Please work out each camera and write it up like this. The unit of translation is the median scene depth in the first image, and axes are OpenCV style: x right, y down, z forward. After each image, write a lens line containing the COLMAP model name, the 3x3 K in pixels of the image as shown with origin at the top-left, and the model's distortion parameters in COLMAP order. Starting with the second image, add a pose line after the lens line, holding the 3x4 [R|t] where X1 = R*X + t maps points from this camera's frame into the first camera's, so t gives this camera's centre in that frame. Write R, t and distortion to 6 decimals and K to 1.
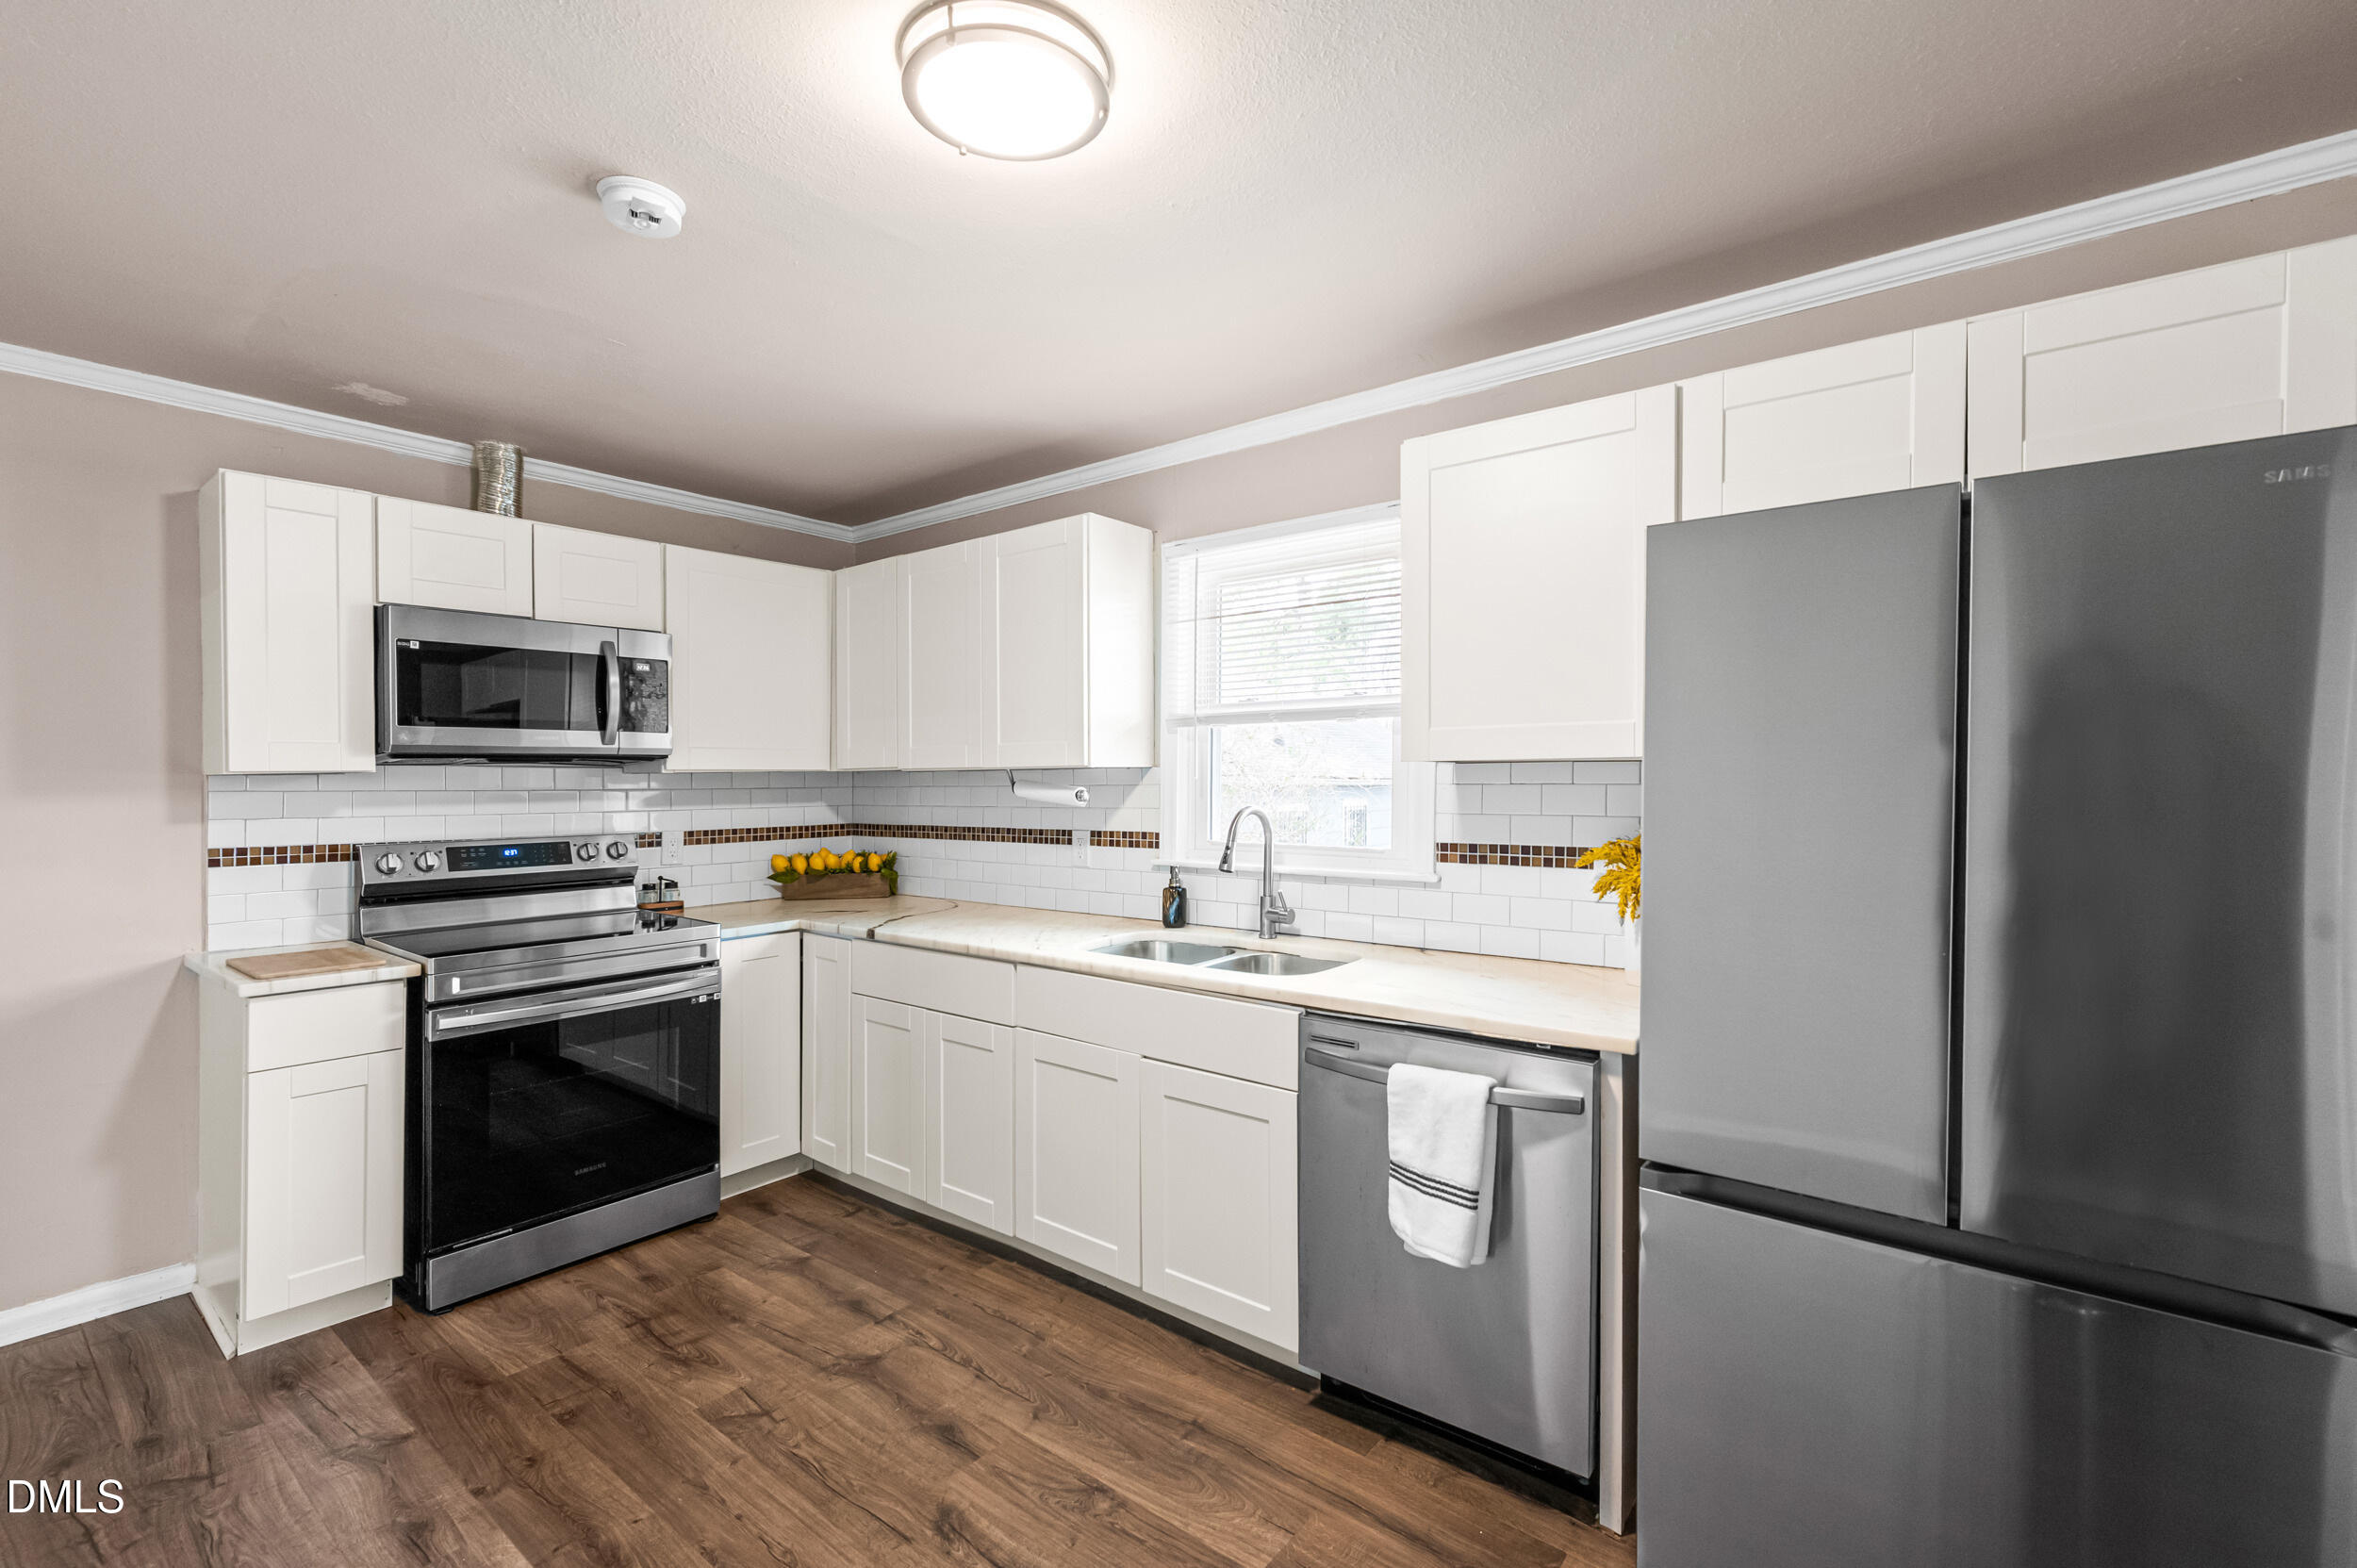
lens RADIAL K [[1021.4, 0, 1187.0], [0, 1021.4, 769.4], [0, 0, 1]] dist [0.001540, -0.000044]
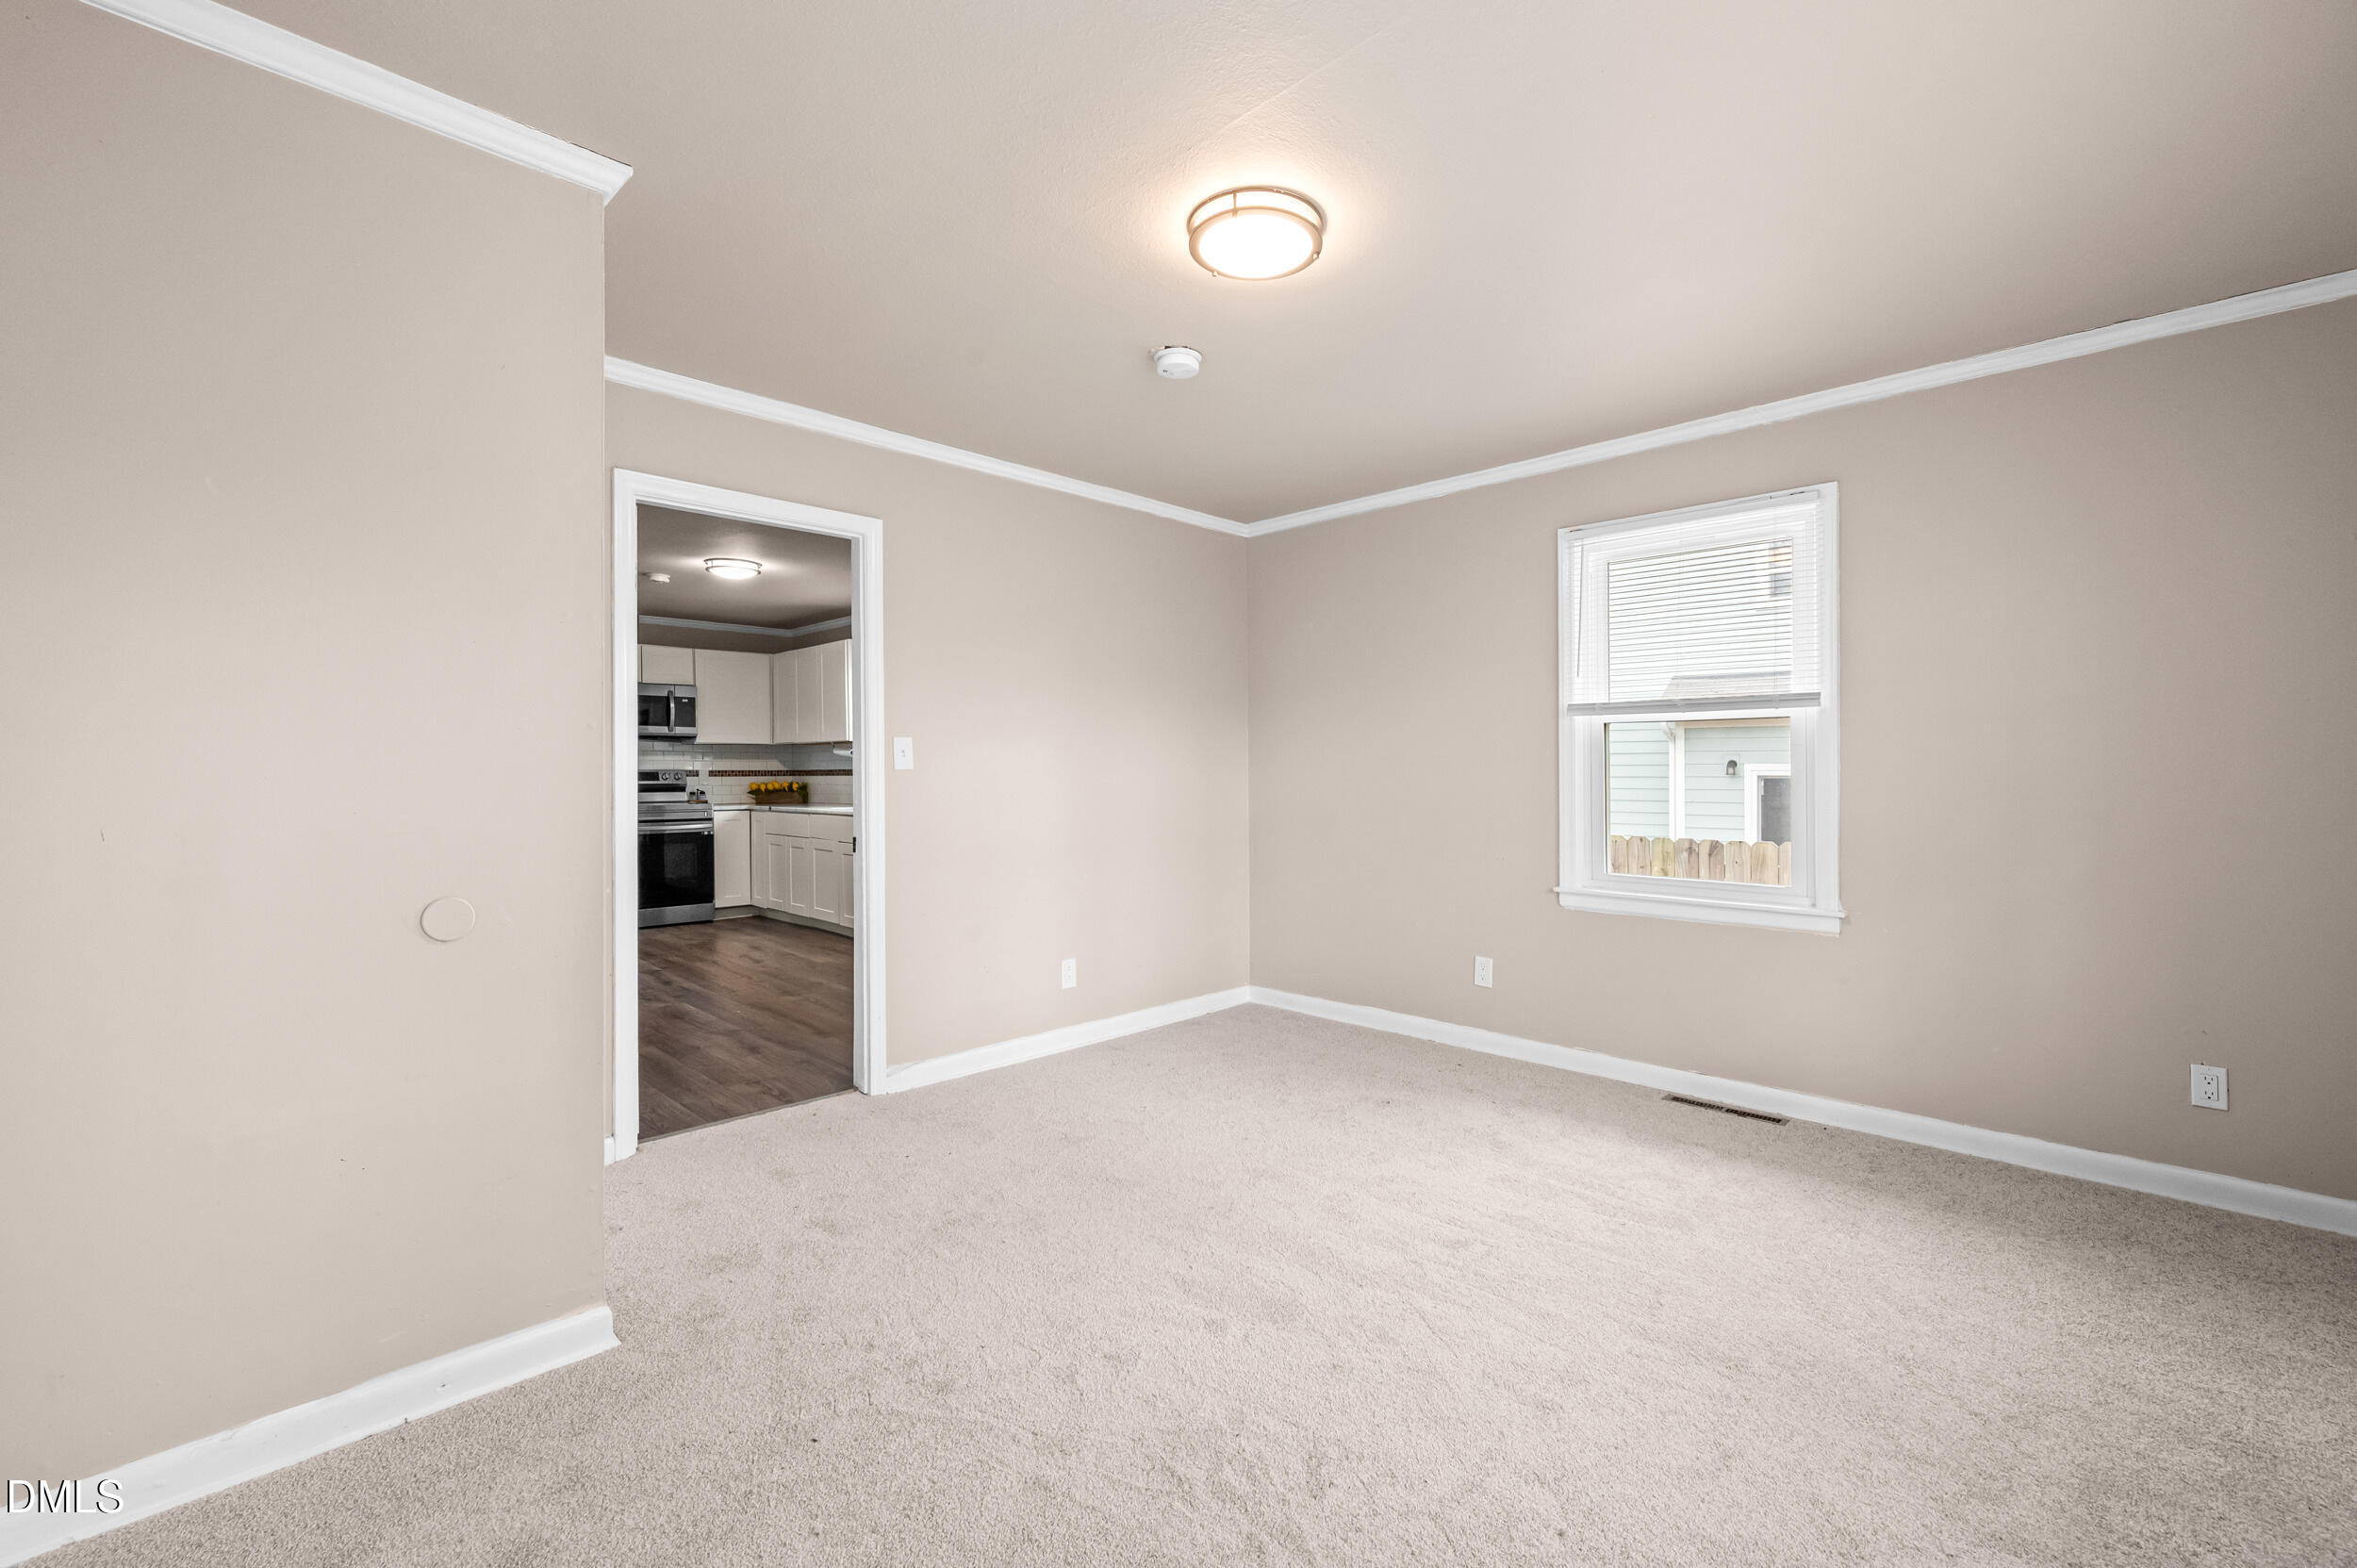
lens RADIAL K [[996.6, 0, 1183.4], [0, 996.6, 770.9], [0, 0, 1]] dist [-0.003309, -0.000482]
pose [[0.993620, -0.004581, -0.112685, 0.968395], [0.005036, 0.999980, 0.003759, 0.069931], [0.112665, -0.004302, 0.993624, -1.299410]]
